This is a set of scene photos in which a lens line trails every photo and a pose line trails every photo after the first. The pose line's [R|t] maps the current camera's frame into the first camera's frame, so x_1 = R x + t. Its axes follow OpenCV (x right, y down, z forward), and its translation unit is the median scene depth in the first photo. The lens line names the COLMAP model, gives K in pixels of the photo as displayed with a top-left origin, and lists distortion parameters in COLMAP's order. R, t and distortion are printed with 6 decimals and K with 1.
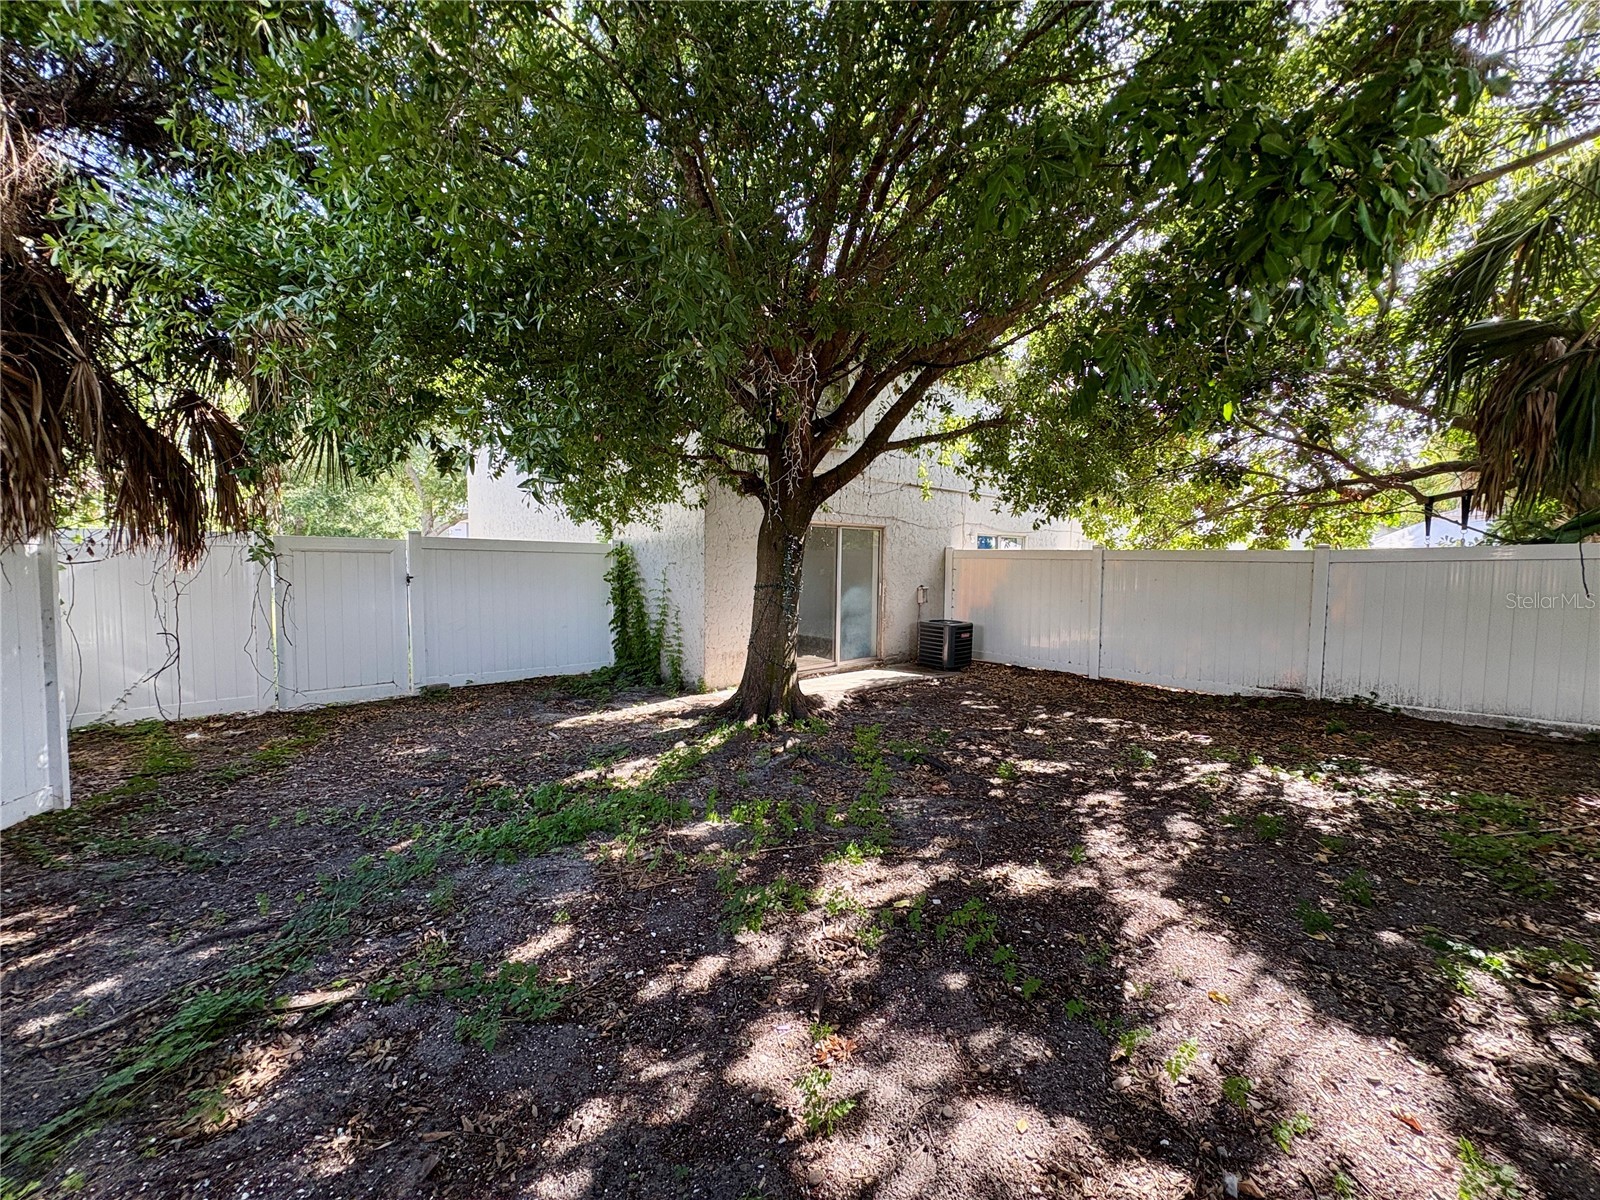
lens RADIAL K [[637.8, 0, 800.0], [0, 637.8, 600.0], [0, 0, 1]] dist [0.002170, 0.000317]
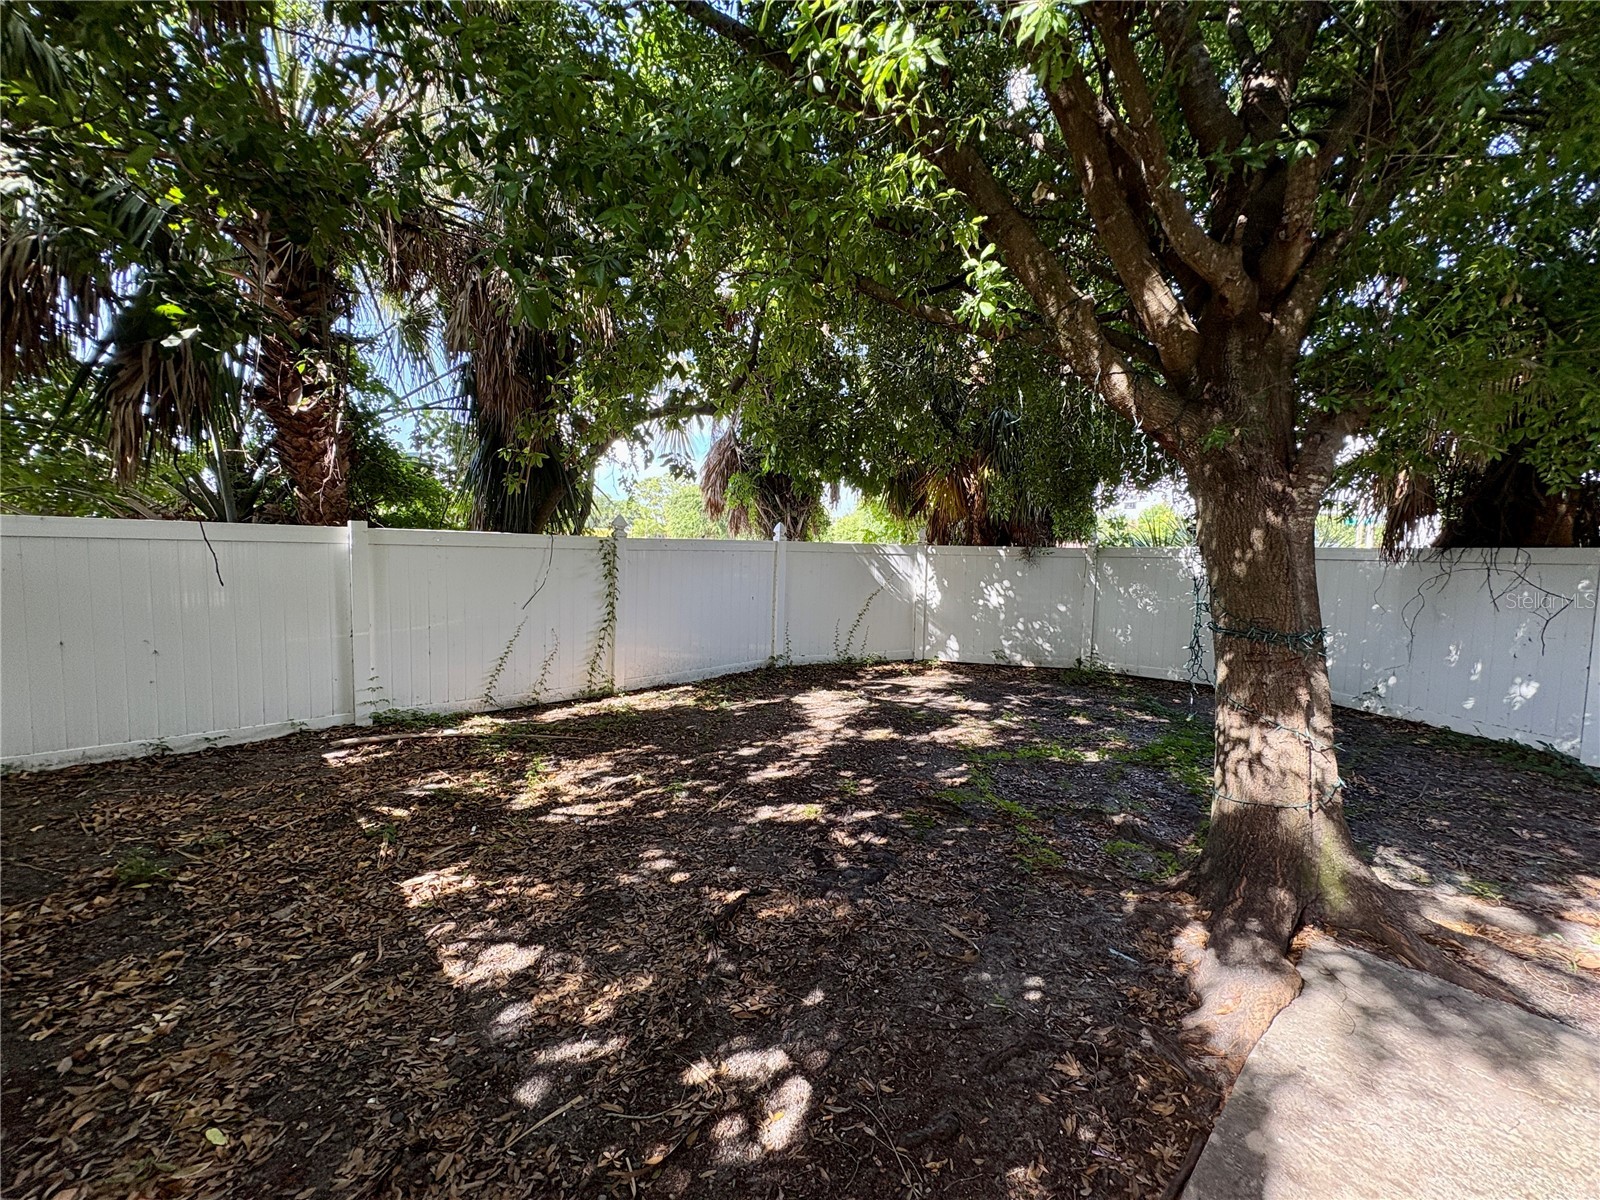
lens RADIAL K [[637.8, 0, 800.0], [0, 637.8, 600.0], [0, 0, 1]] dist [0.002170, 0.000317]
pose [[-0.999848, -0.015635, 0.007702, 0.451329], [-0.014539, 0.991906, 0.126141, -0.139145], [-0.009612, 0.126009, -0.991982, 2.193810]]
